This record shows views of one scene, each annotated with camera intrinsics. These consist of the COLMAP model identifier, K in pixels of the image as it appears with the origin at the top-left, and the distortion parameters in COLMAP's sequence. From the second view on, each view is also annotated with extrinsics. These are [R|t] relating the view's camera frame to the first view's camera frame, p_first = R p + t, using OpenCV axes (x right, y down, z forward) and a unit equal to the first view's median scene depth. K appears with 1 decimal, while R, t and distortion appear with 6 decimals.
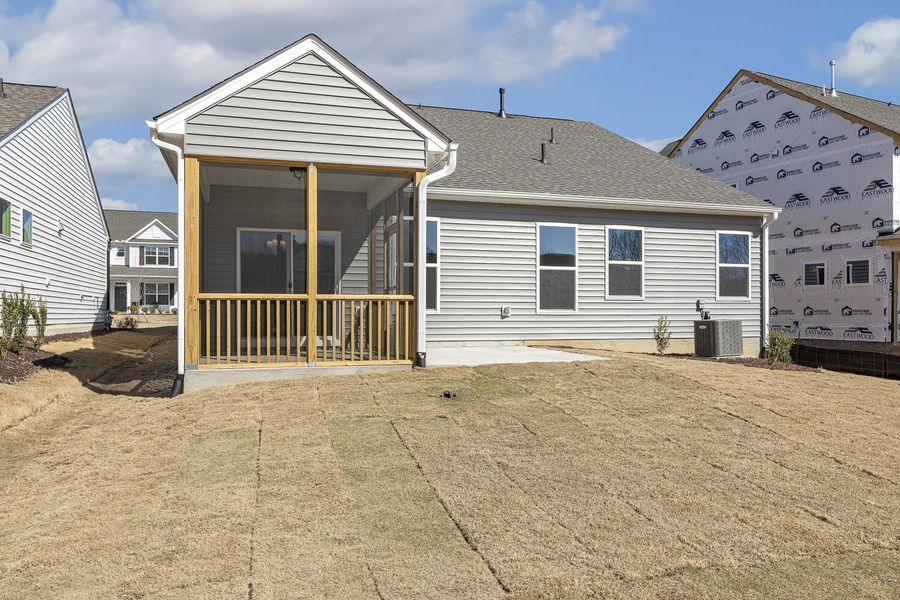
lens RADIAL K [[678.1, 0, 454.6], [0, 678.1, 315.7], [0, 0, 1]] dist [0.011093, -0.000122]
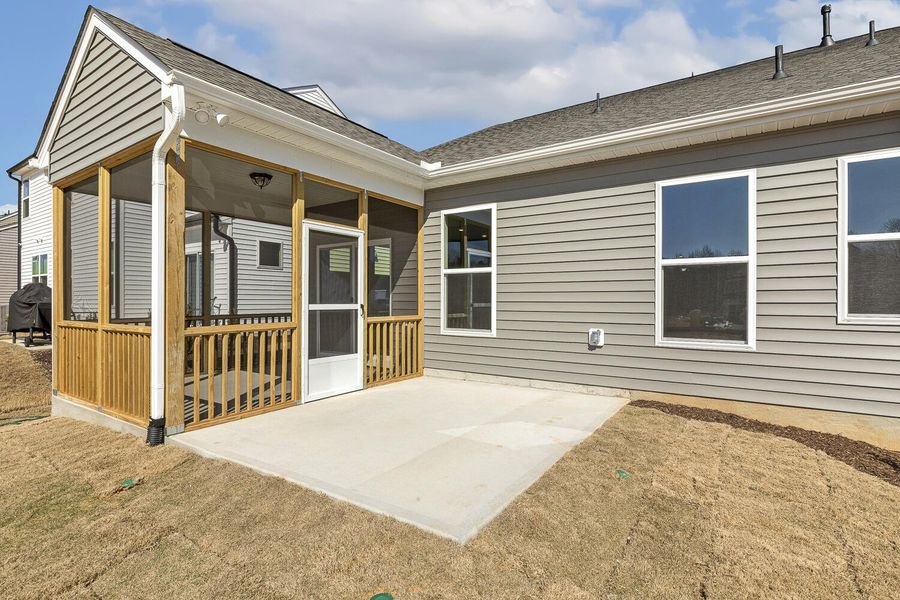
lens RADIAL K [[444.0, 0, 456.0], [0, 444.0, 300.5], [0, 0, 1]] dist [-0.003760, -0.000213]
pose [[0.618338, 0.000972, -0.785912, 0.298881], [-0.003593, 0.999992, -0.001590, -0.037432], [0.785904, 0.003807, 0.618336, 0.627442]]
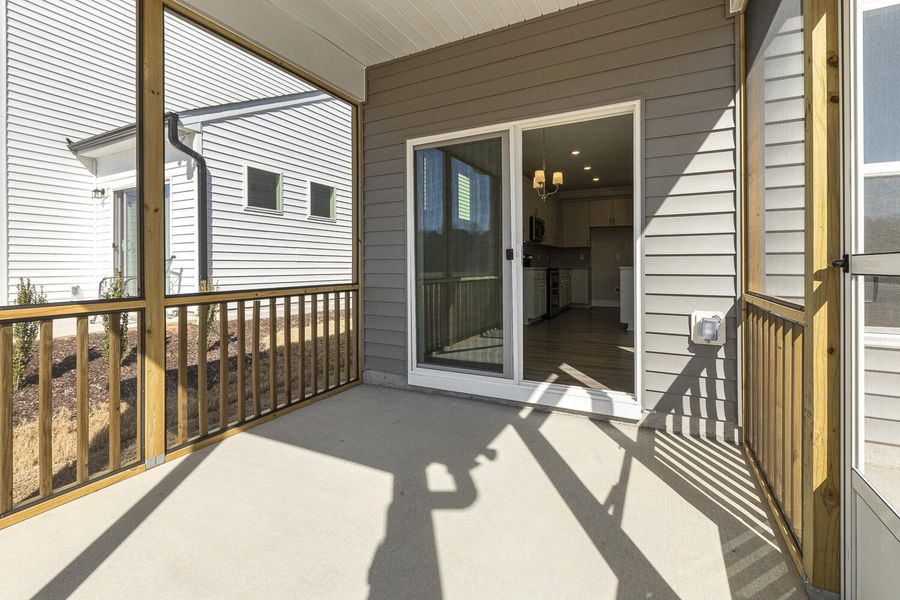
lens RADIAL K [[402.7, 0, 445.9], [0, 402.7, 267.3], [0, 0, 1]] dist [0.000593, -0.001018]
pose [[0.696908, 0.000588, -0.717160, -0.076894], [0.000576, 0.999999, 0.001380, -0.032164], [0.717160, -0.001375, 0.696907, 0.688763]]
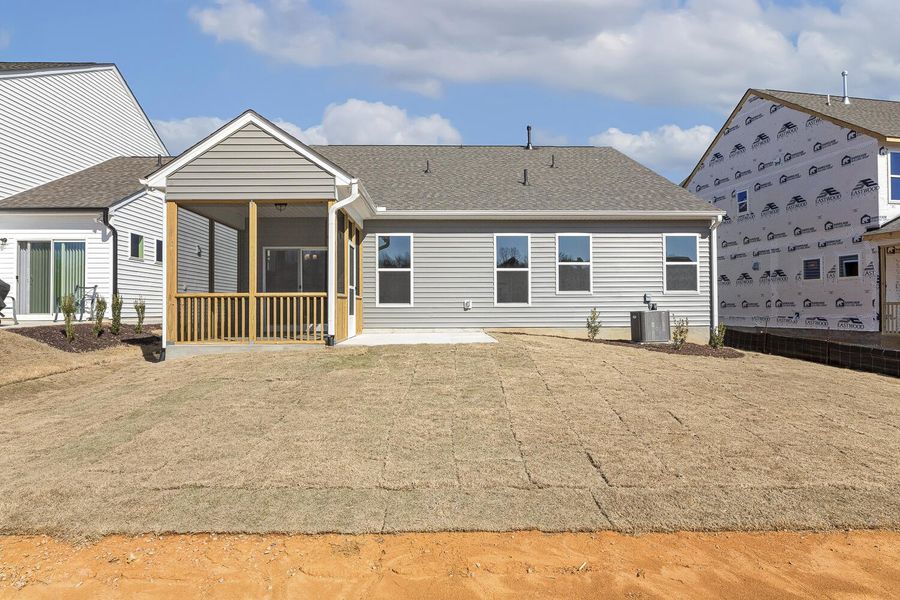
lens RADIAL K [[536.7, 0, 451.5], [0, 536.7, 300.9], [0, 0, 1]] dist [-0.003183, 0.000424]
pose [[0.961401, -0.008162, -0.275031, 0.309204], [0.003560, 0.999845, -0.017227, 0.003490], [0.275129, 0.015583, 0.961281, 0.028065]]
